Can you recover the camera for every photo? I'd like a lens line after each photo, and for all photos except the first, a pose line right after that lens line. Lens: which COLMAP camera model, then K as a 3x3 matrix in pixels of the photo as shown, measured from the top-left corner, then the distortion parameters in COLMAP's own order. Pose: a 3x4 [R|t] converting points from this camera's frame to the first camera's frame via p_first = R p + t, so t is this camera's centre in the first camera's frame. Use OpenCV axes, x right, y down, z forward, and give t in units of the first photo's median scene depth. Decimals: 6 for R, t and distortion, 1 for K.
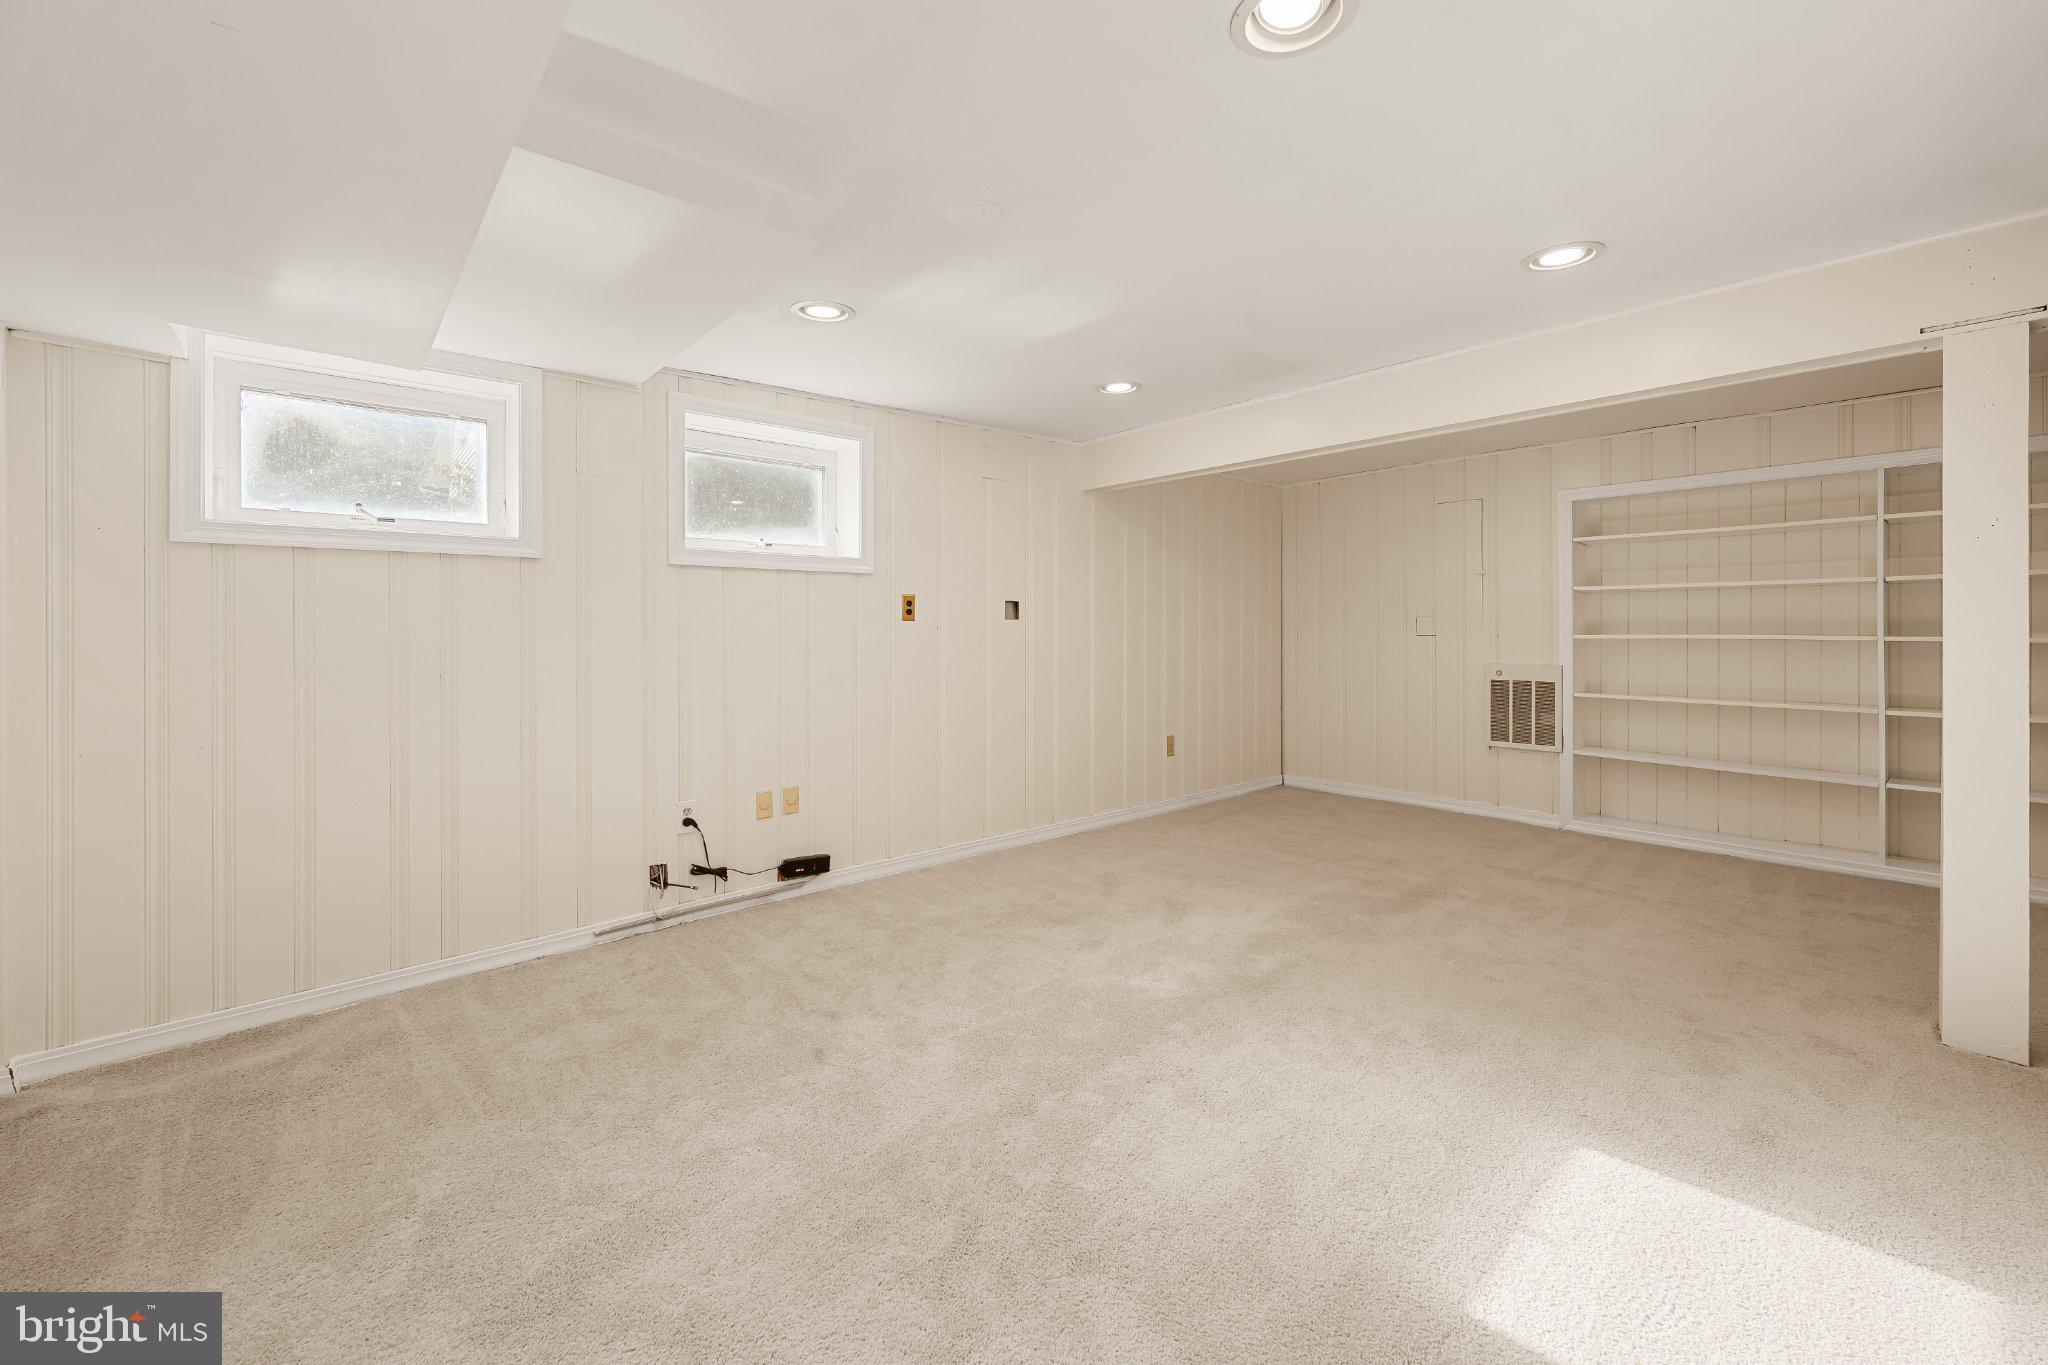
lens RADIAL K [[828.3, 0, 1017.2], [0, 828.3, 629.5], [0, 0, 1]] dist [-0.001067, -0.000061]
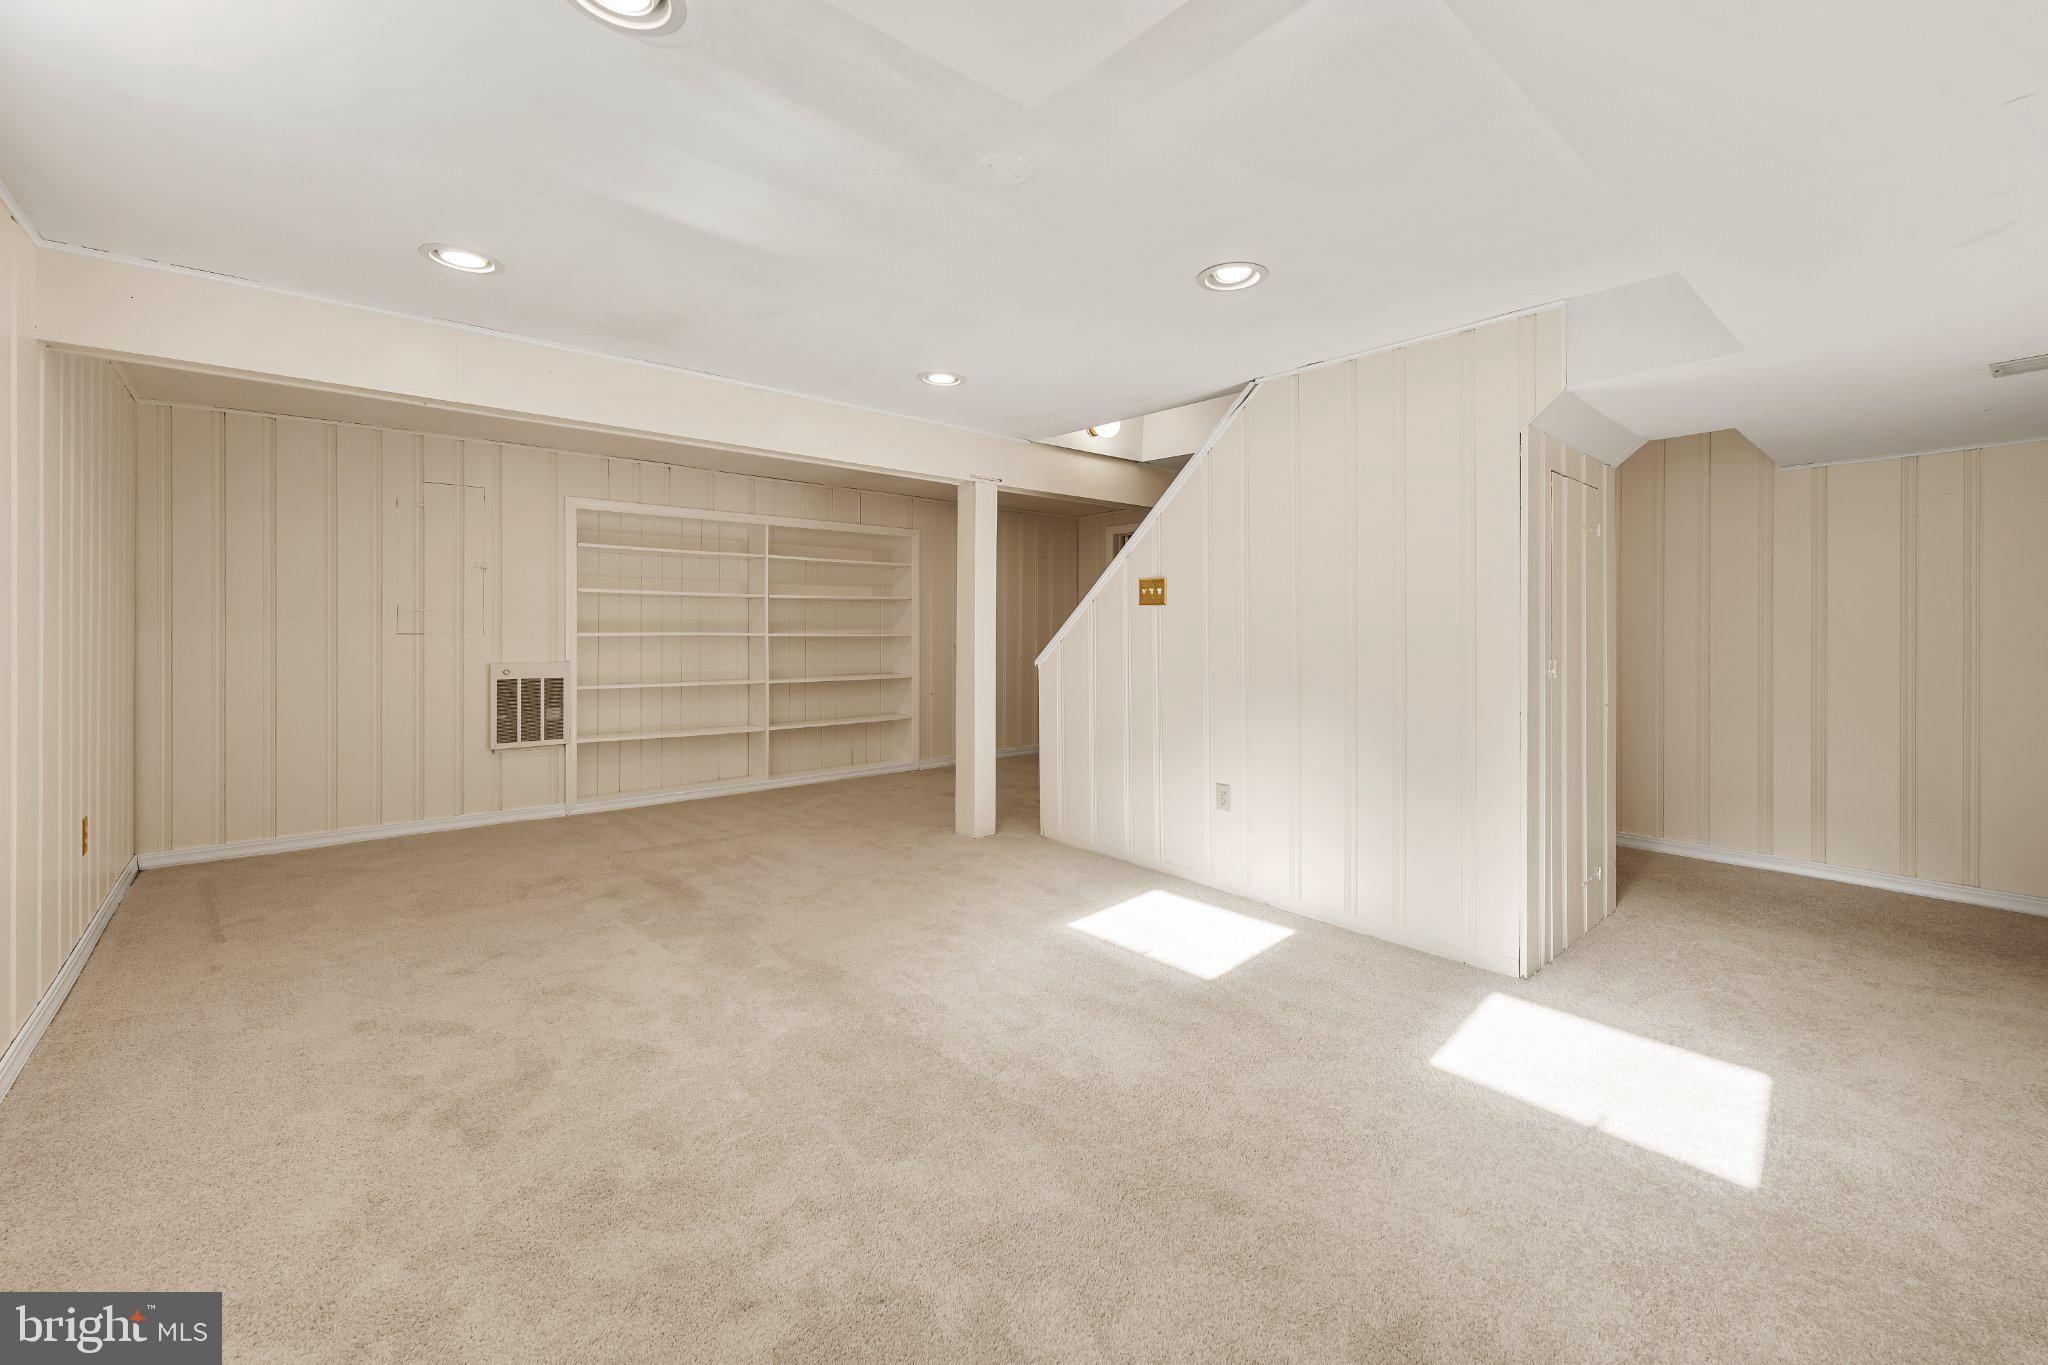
lens RADIAL K [[828.3, 0, 1023.1], [0, 828.3, 634.8], [0, 0, 1]] dist [-0.001067, -0.000061]
pose [[-0.000036, -0.002343, 0.999997, -0.410220], [-0.003435, 0.999991, 0.002343, 0.004775], [-0.999994, -0.003435, -0.000044, 0.426043]]
